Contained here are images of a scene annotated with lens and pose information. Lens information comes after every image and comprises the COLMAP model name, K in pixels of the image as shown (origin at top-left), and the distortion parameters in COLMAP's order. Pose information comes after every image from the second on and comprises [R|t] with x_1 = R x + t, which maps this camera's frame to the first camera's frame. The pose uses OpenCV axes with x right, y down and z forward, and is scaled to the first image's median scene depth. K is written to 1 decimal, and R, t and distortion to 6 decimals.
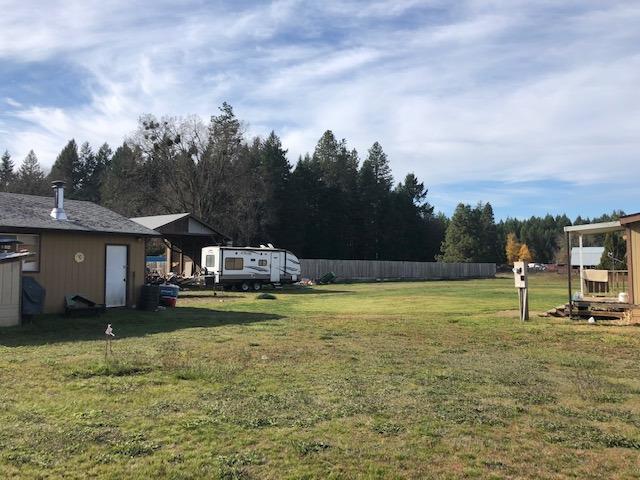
lens RADIAL K [[532.7, 0, 310.1], [0, 532.7, 231.7], [0, 0, 1]] dist [0.037755, -0.030040]
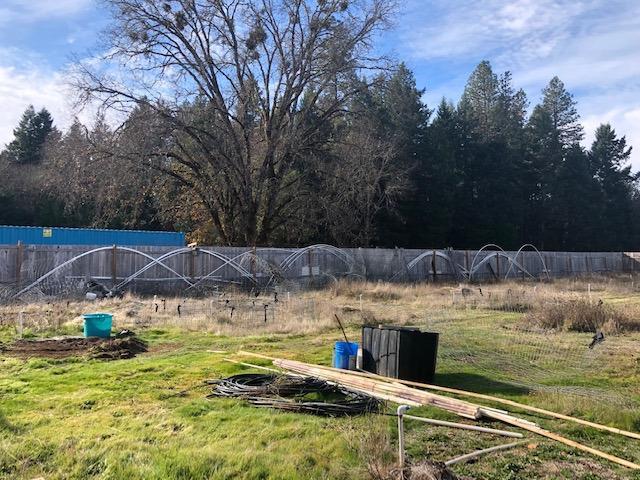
lens RADIAL K [[532.7, 0, 320.5], [0, 532.7, 236.0], [0, 0, 1]] dist [0.037755, -0.030040]
pose [[0.976101, -0.009147, -0.217124, -0.022532], [0.013416, 0.999744, 0.018194, 0.019594], [0.216902, -0.020672, 0.975974, 0.260329]]
